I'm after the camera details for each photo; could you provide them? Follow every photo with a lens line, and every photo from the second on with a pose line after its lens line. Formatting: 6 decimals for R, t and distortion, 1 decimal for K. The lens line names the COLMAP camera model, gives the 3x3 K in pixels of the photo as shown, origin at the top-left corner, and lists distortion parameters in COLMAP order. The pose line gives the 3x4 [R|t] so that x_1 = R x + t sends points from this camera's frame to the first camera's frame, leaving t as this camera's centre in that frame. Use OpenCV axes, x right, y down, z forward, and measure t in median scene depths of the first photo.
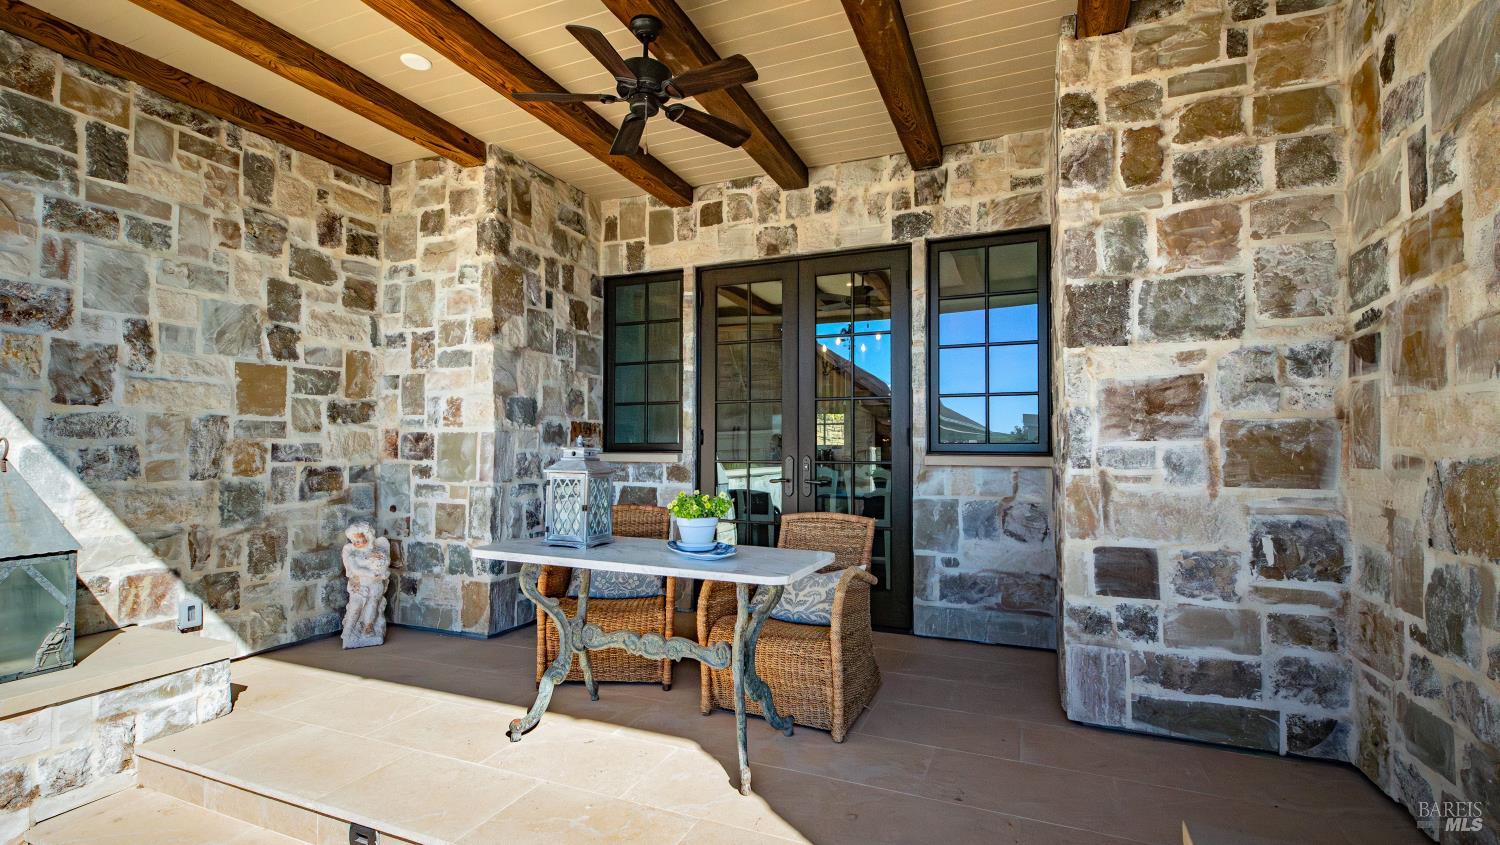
lens RADIAL K [[681.4, 0, 746.9], [0, 681.4, 420.6], [0, 0, 1]] dist [0.004496, -0.001944]
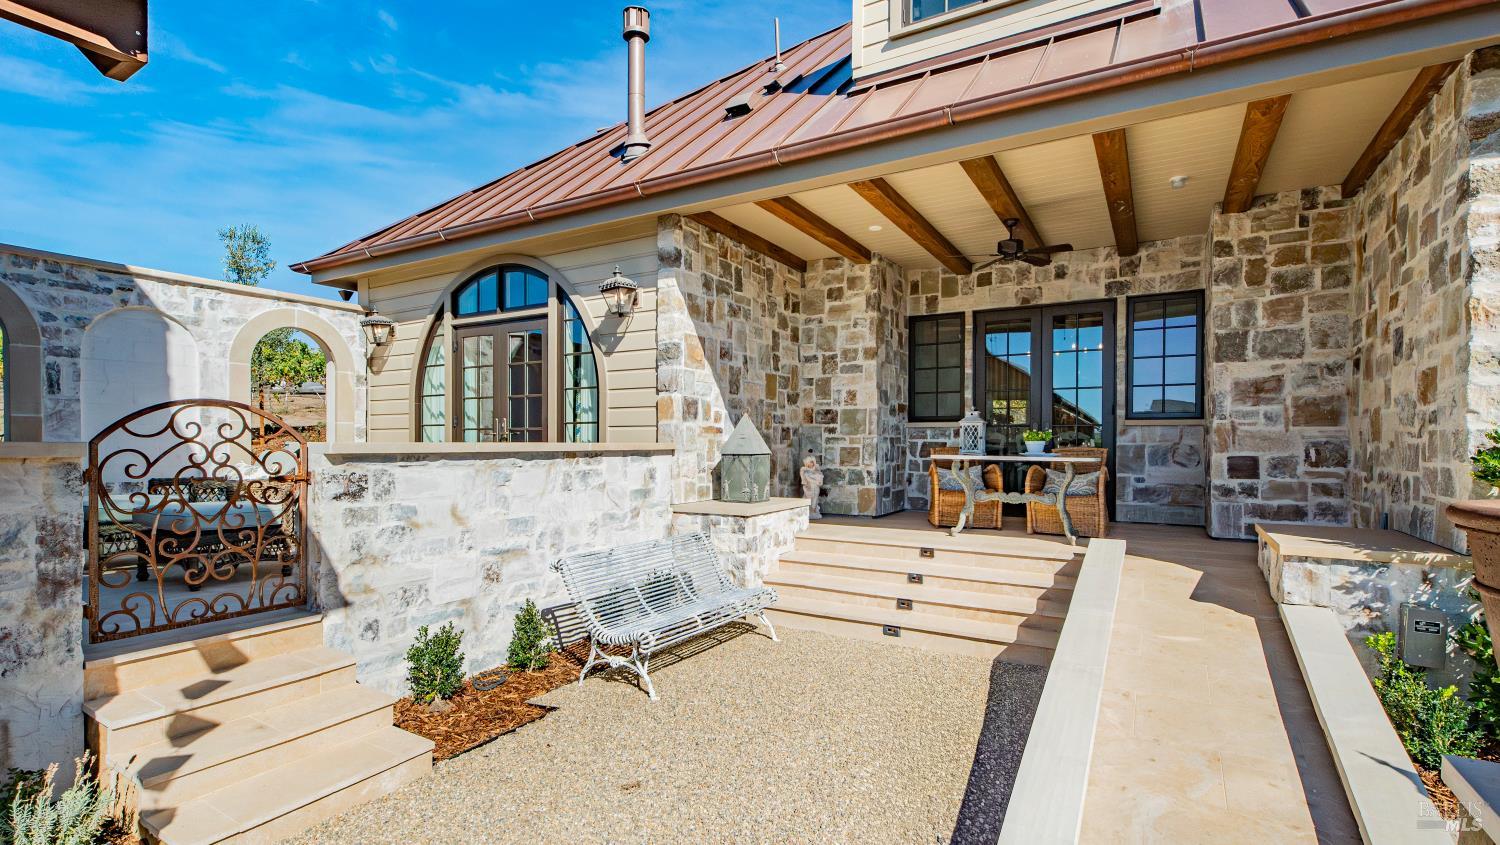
lens RADIAL K [[681.4, 0, 750.4], [0, 681.4, 437.4], [0, 0, 1]] dist [0.004496, -0.001944]
pose [[0.989024, 0.000151, -0.147752, -0.449545], [0.005209, 0.999342, 0.035891, 0.028627], [0.147660, -0.036267, 0.988373, -0.918069]]
